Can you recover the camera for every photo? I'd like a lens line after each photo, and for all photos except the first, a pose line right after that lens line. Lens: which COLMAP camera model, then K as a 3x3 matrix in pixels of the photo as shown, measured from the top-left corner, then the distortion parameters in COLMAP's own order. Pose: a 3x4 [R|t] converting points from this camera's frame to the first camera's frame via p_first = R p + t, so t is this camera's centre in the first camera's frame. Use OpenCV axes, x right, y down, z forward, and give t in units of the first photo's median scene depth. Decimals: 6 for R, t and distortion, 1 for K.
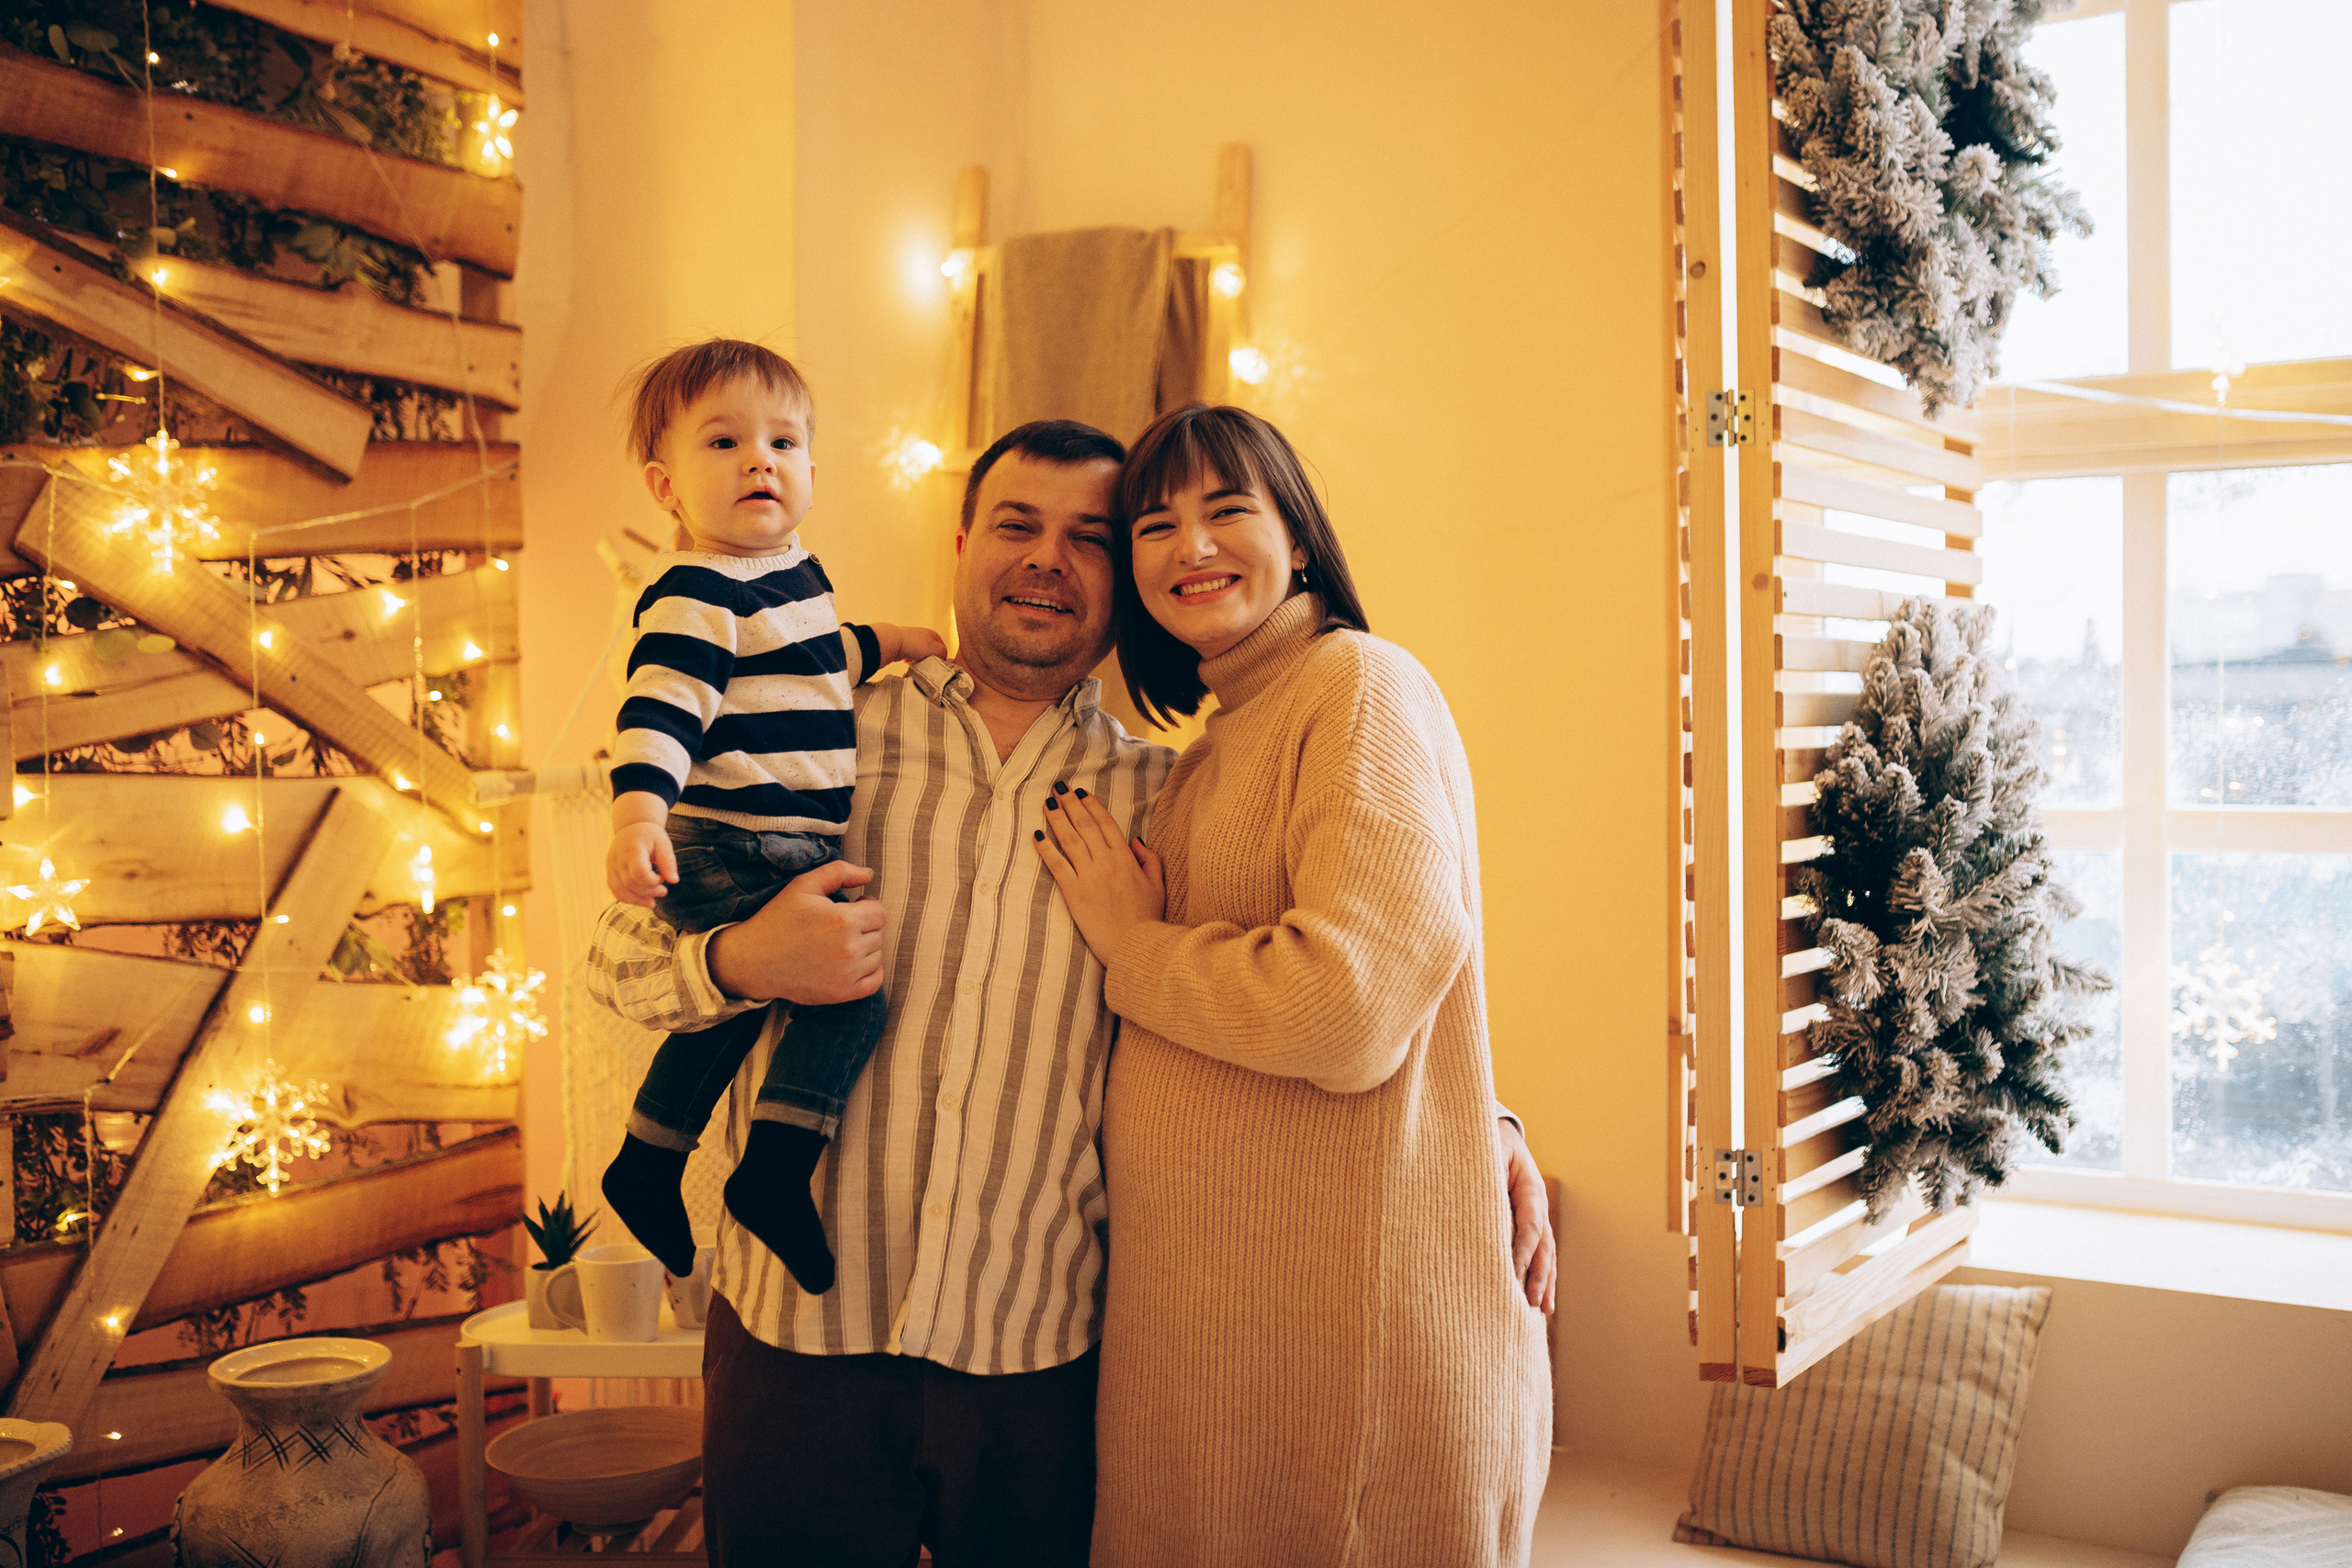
lens RADIAL K [[2376.7, 0, 1137.9], [0, 2376.7, 811.0], [0, 0, 1]] dist [-0.049538, 0.044566]
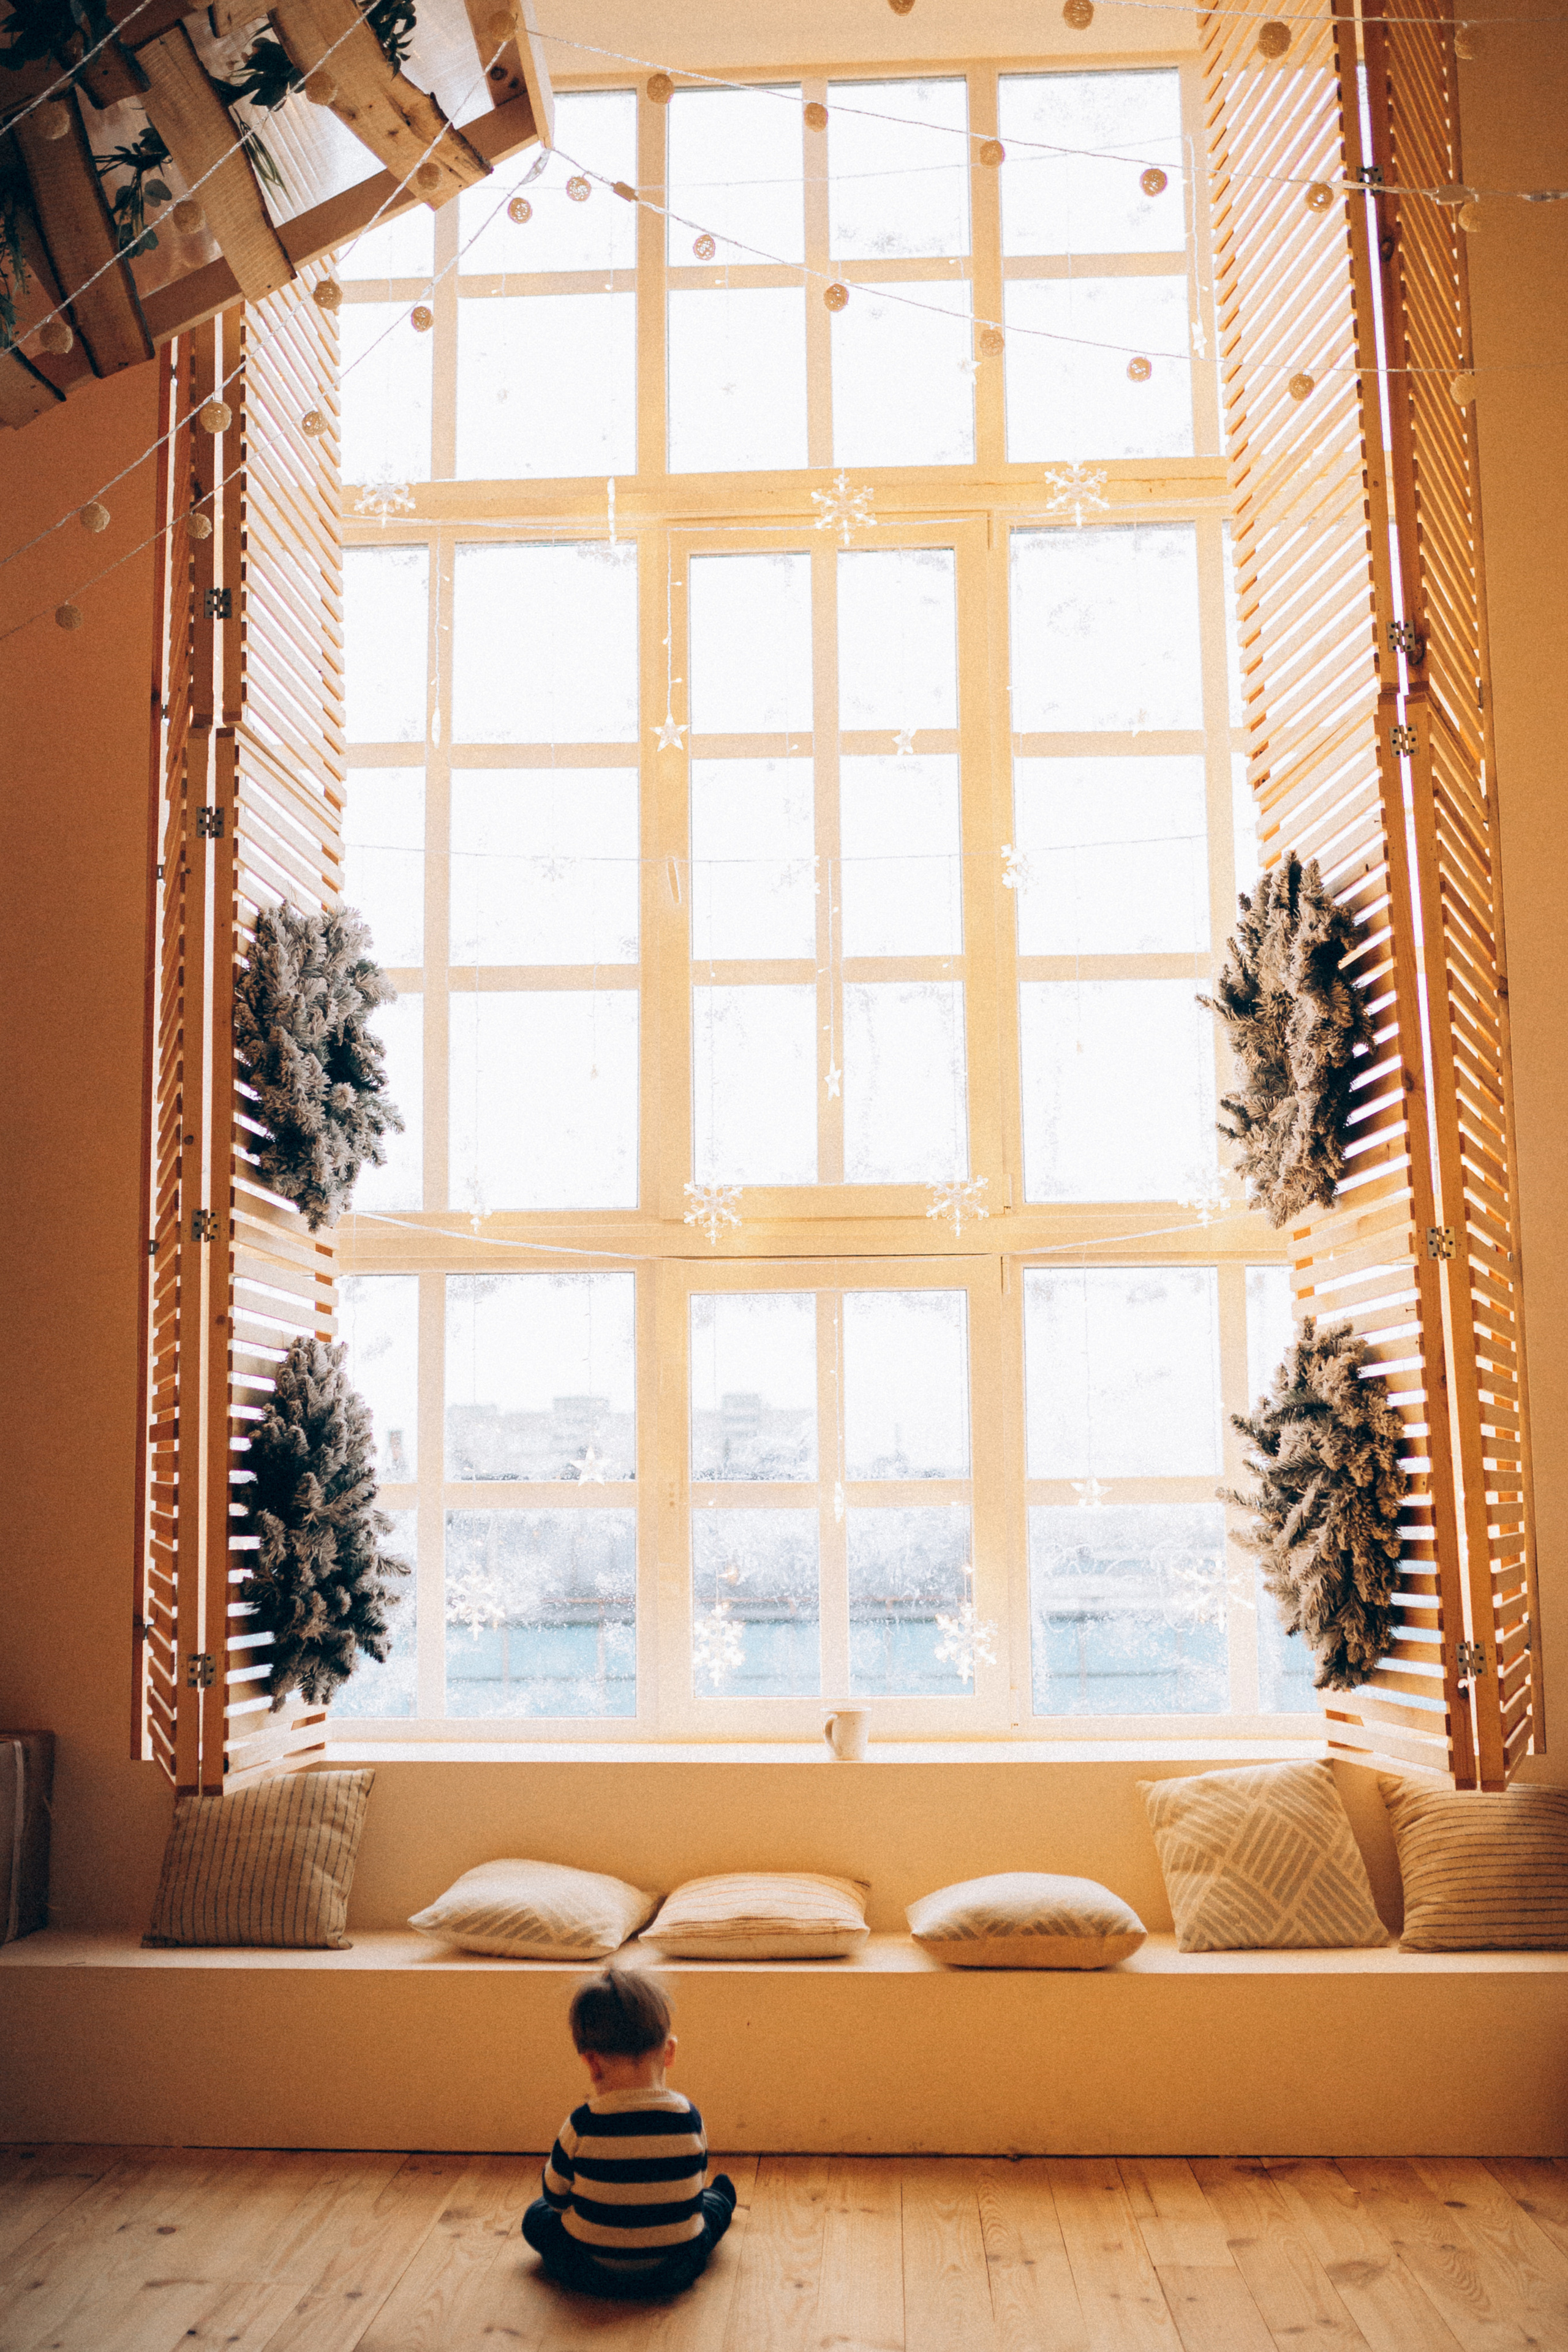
lens RADIAL K [[2376.9, 0, 784.0], [0, 2376.9, 1176.0], [0, 0, 1]] dist [-0.049538, 0.044566]
pose [[0.855415, 0.074334, 0.512581, -0.272751], [0.020625, 0.983974, -0.177116, 0.111630], [-0.517532, 0.162080, 0.840173, -0.666419]]
